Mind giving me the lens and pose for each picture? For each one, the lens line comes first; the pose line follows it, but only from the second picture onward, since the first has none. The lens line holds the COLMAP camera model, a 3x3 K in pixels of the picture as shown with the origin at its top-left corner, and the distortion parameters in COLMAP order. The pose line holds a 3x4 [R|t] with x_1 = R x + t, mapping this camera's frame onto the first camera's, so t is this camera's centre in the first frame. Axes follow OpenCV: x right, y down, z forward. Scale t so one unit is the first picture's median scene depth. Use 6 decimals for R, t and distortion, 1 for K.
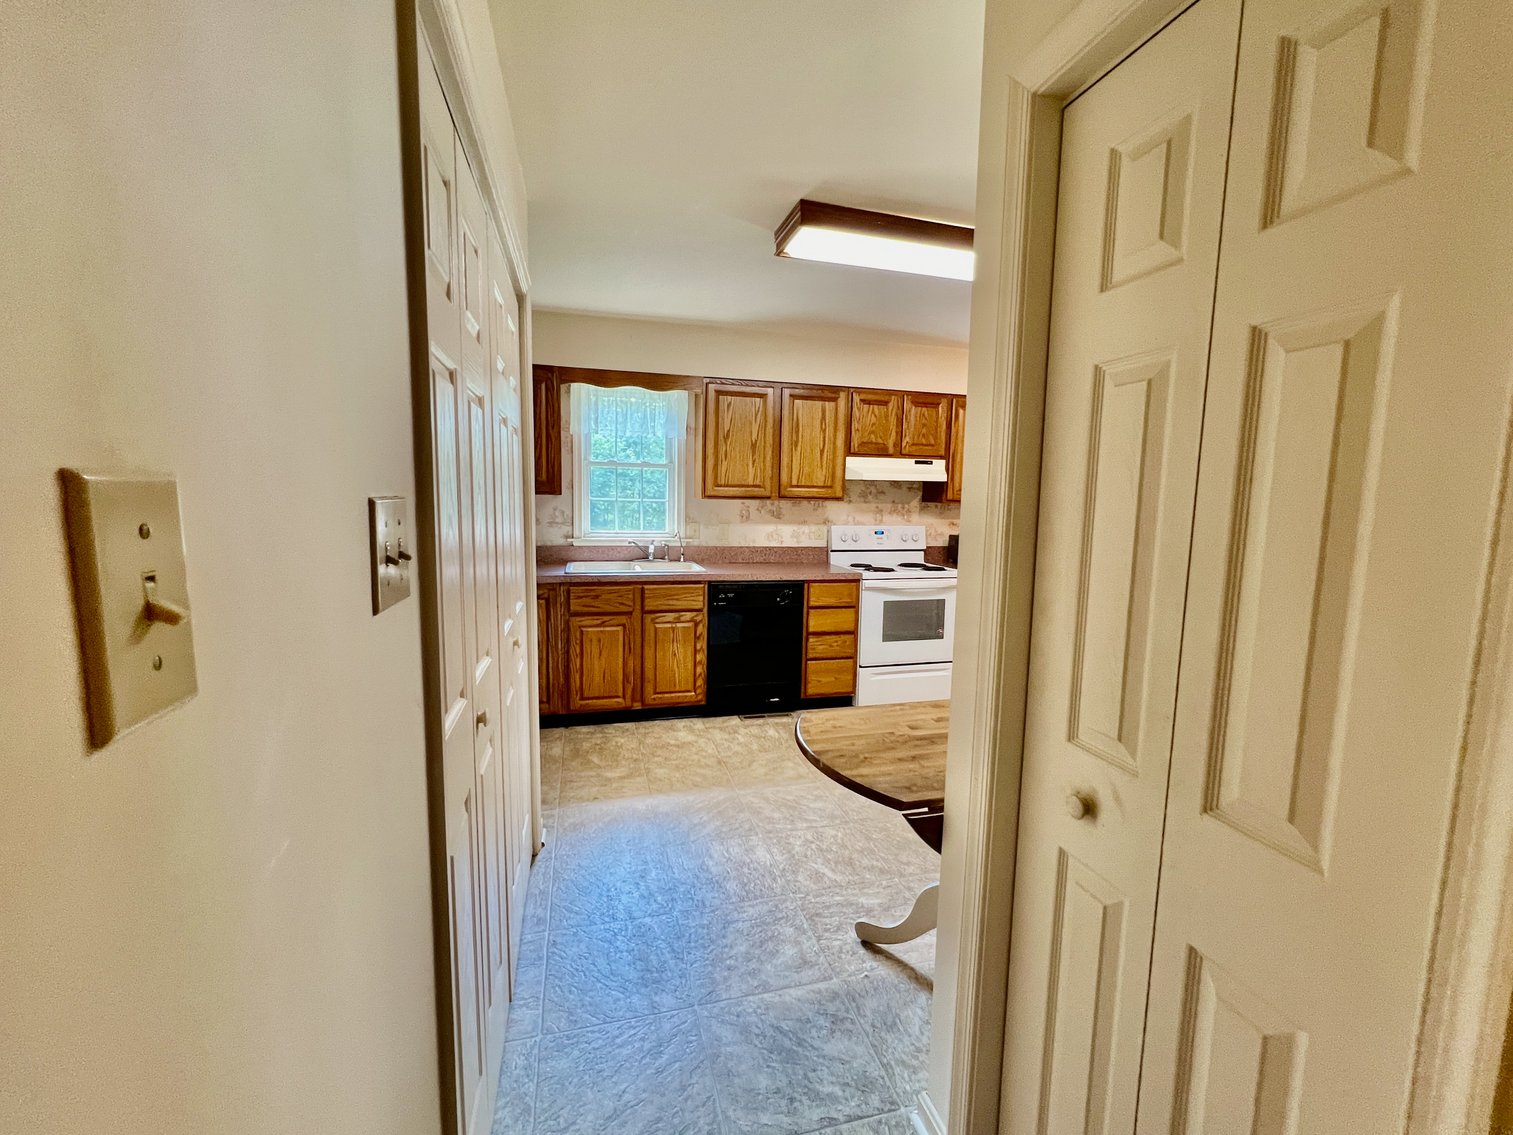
lens RADIAL K [[626.9, 0, 758.9], [0, 626.9, 564.0], [0, 0, 1]] dist [0.000380, 0.000007]
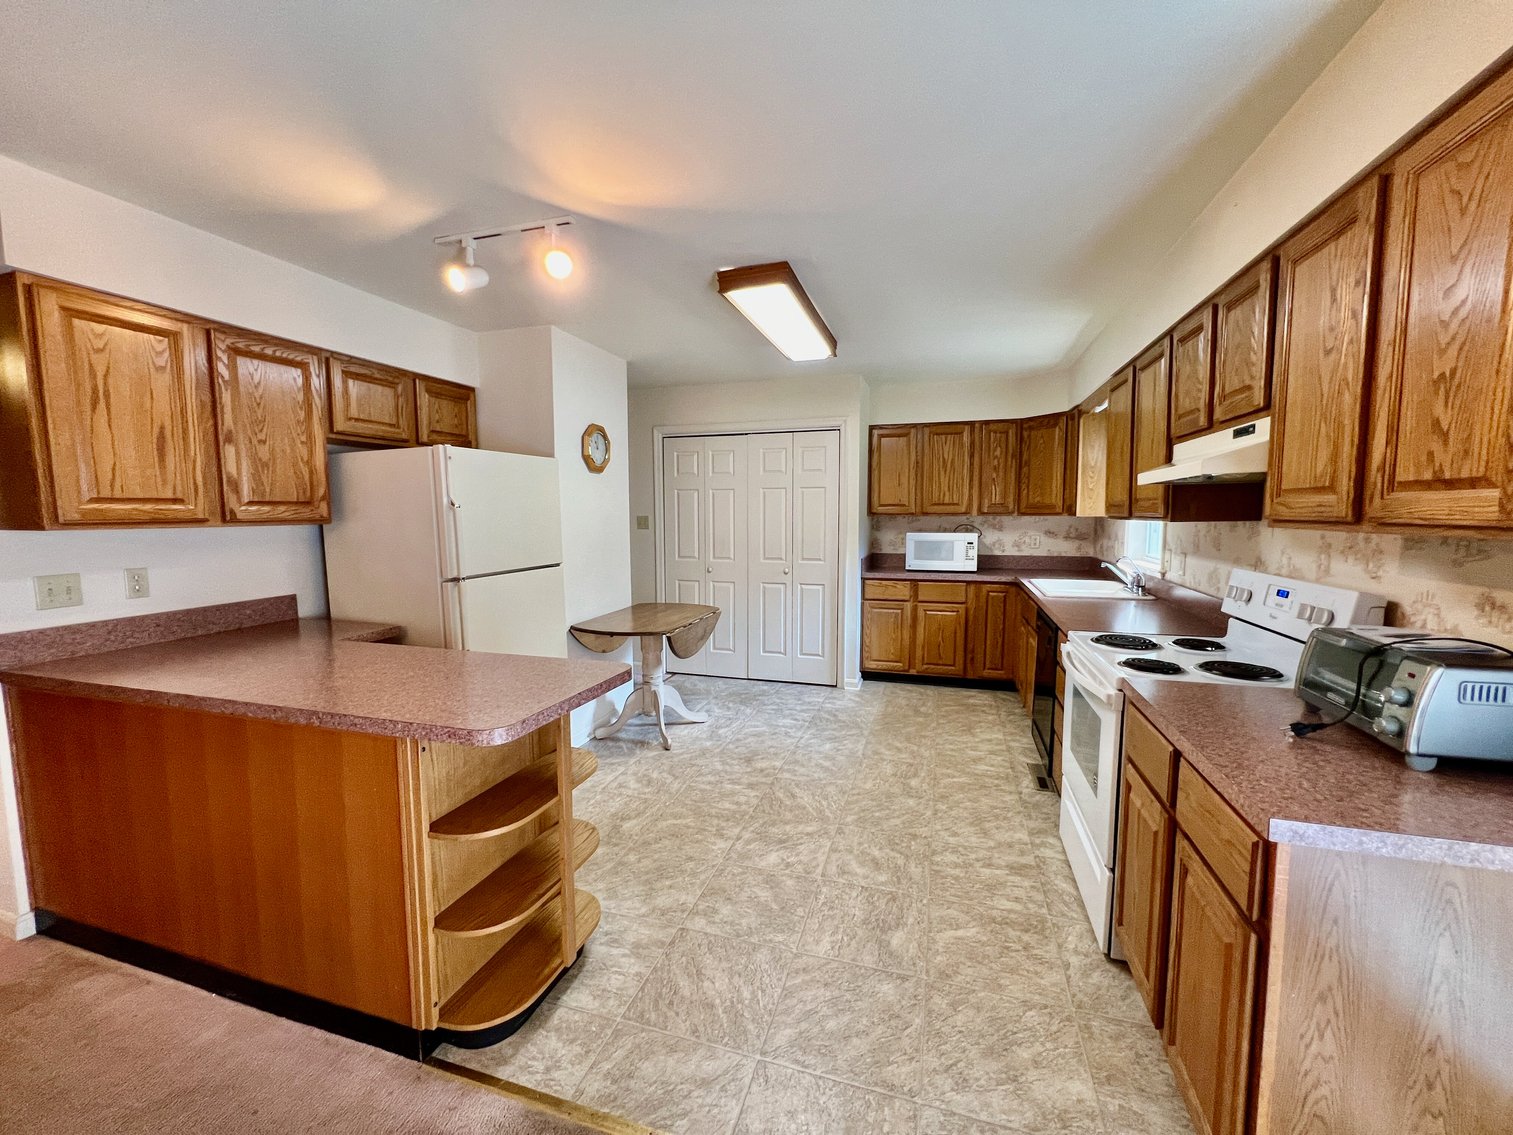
lens RADIAL K [[611.2, 0, 755.1], [0, 611.2, 563.9], [0, 0, 1]] dist [0.002391, 0.000102]
pose [[-0.527969, 0.058860, -0.847221, 1.032270], [-0.101177, 0.986131, 0.131562, -0.121957], [0.843215, 0.155180, -0.514691, 1.228418]]
